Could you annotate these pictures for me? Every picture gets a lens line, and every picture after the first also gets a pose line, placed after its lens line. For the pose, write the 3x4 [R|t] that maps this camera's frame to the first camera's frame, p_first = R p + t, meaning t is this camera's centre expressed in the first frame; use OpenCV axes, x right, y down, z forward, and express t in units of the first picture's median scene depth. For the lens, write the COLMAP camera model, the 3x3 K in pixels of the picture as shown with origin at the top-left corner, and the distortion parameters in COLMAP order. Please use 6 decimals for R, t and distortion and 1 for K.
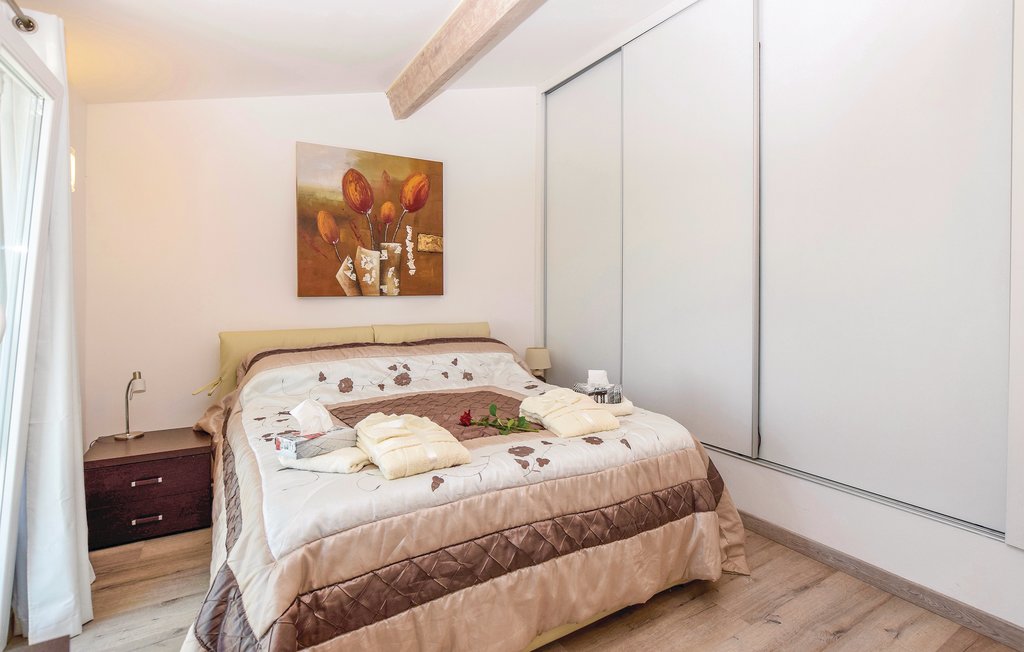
lens RADIAL K [[488.3, 0, 514.8], [0, 488.3, 300.2], [0, 0, 1]] dist [-0.020337, 0.000103]
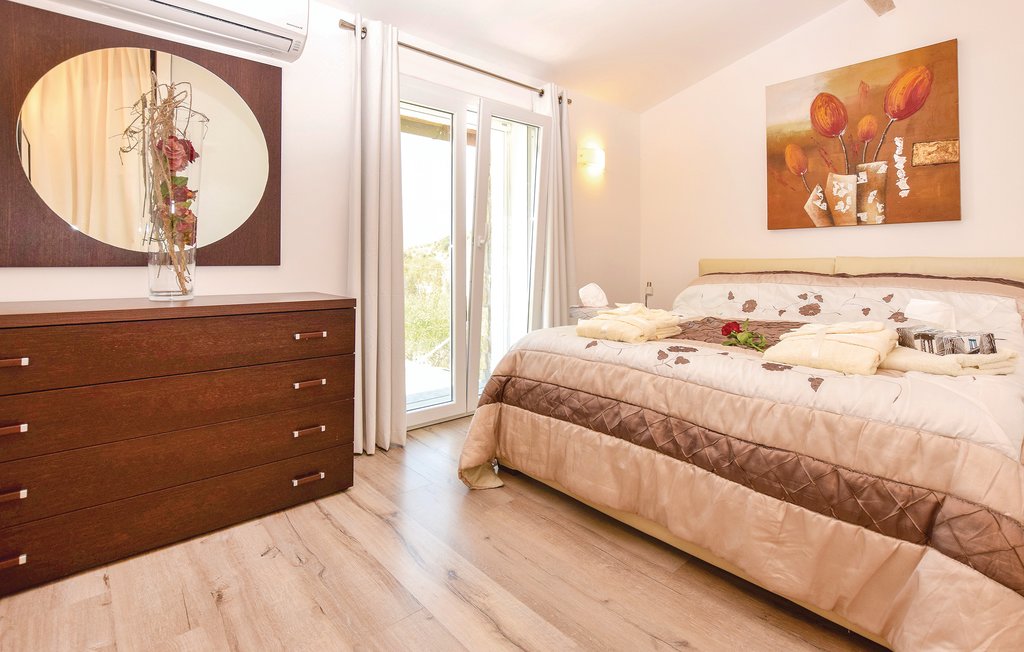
lens RADIAL K [[481.9, 0, 513.6], [0, 481.9, 259.1], [0, 0, 1]] dist [-0.030666, 0.000014]
pose [[0.168841, -0.006670, -0.985621, 0.472893], [-0.018475, 0.999780, -0.009931, 0.074132], [0.985470, 0.019887, 0.168681, 0.258516]]
